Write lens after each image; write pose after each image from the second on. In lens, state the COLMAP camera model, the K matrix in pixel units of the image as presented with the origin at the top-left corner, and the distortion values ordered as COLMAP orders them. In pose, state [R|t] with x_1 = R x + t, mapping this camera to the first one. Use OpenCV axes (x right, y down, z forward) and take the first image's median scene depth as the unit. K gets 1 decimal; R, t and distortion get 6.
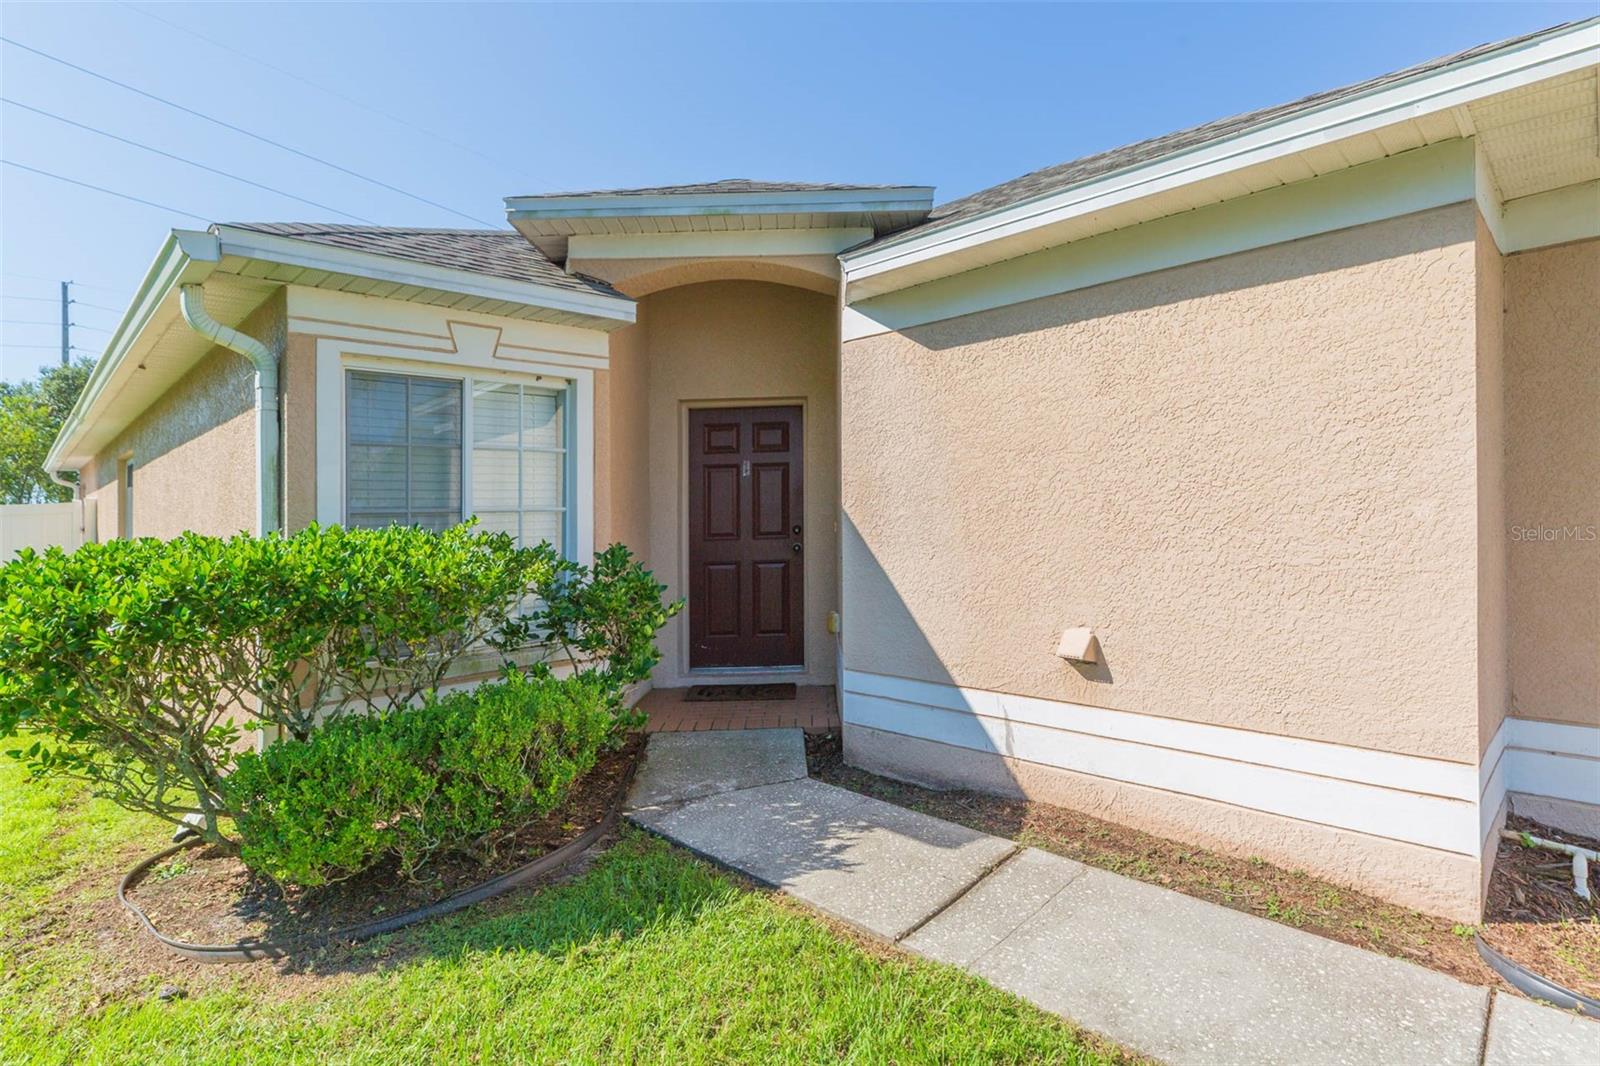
lens RADIAL K [[824.3, 0, 802.8], [0, 824.3, 485.2], [0, 0, 1]] dist [-0.003243, -0.000368]
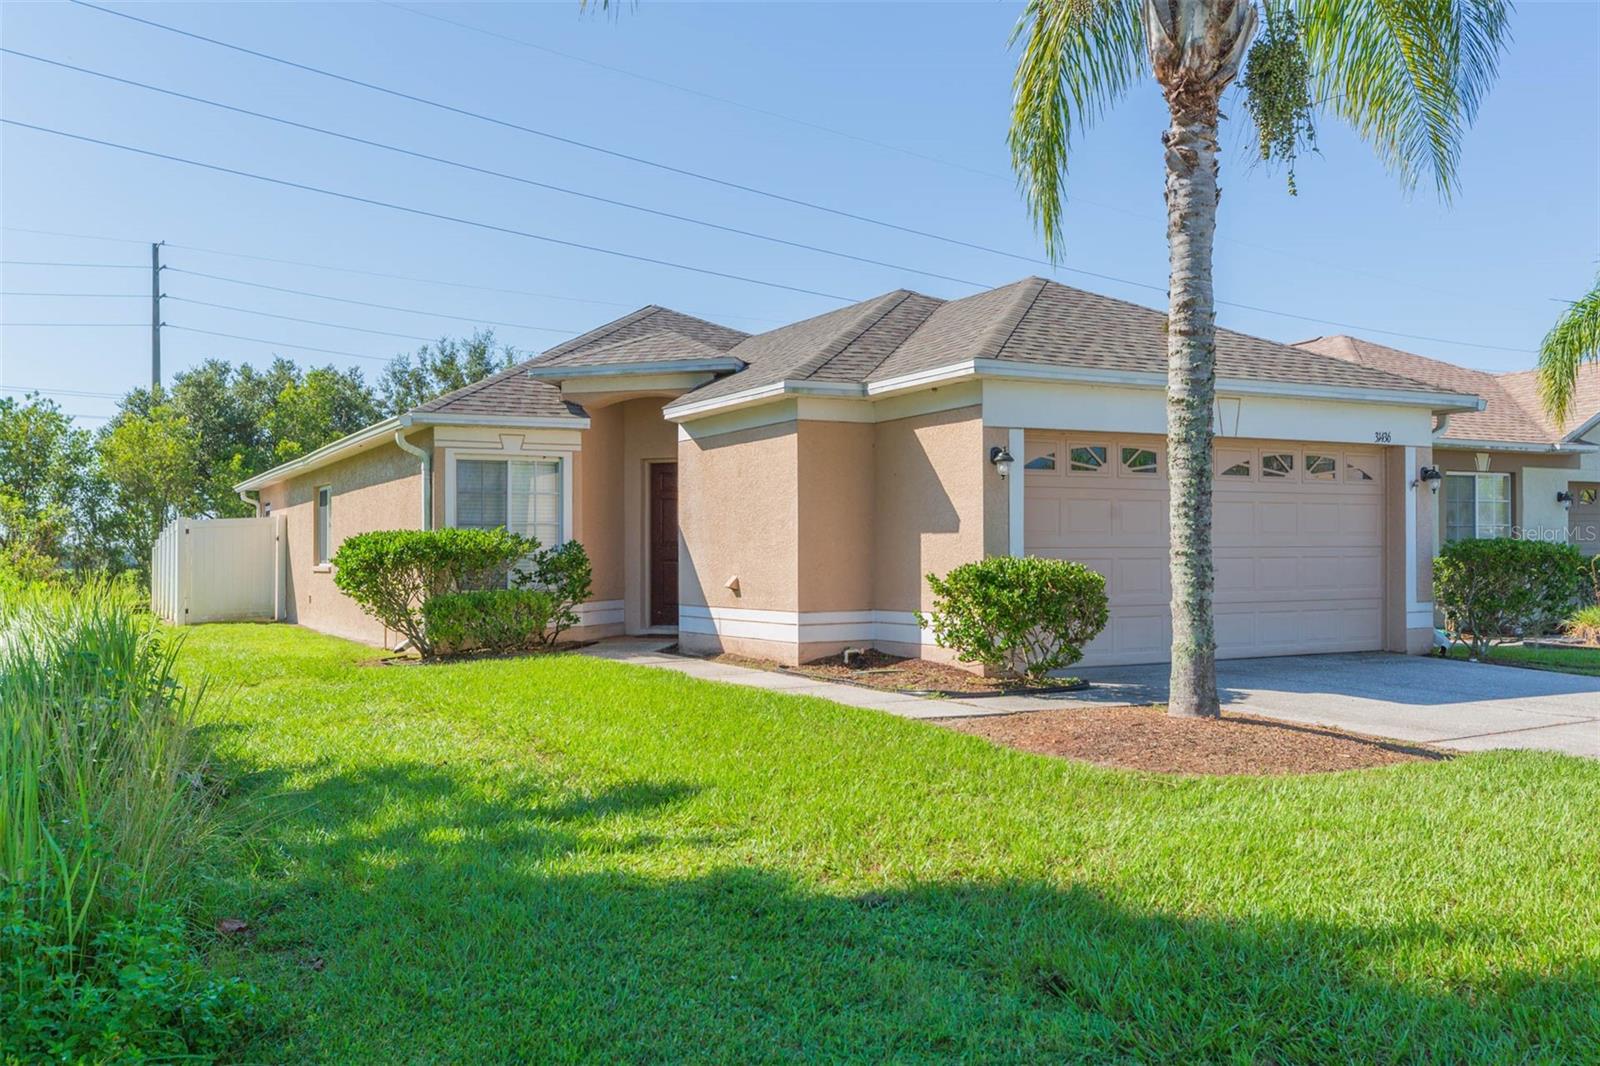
lens RADIAL K [[1375.4, 0, 800.0], [0, 1375.4, 533.0], [0, 0, 1]] dist [0.008136, 0.003134]
pose [[0.962731, 0.014465, -0.270075, 1.282628], [-0.008107, 0.999663, 0.024643, -0.037719], [0.270341, -0.021535, 0.962524, -2.223770]]
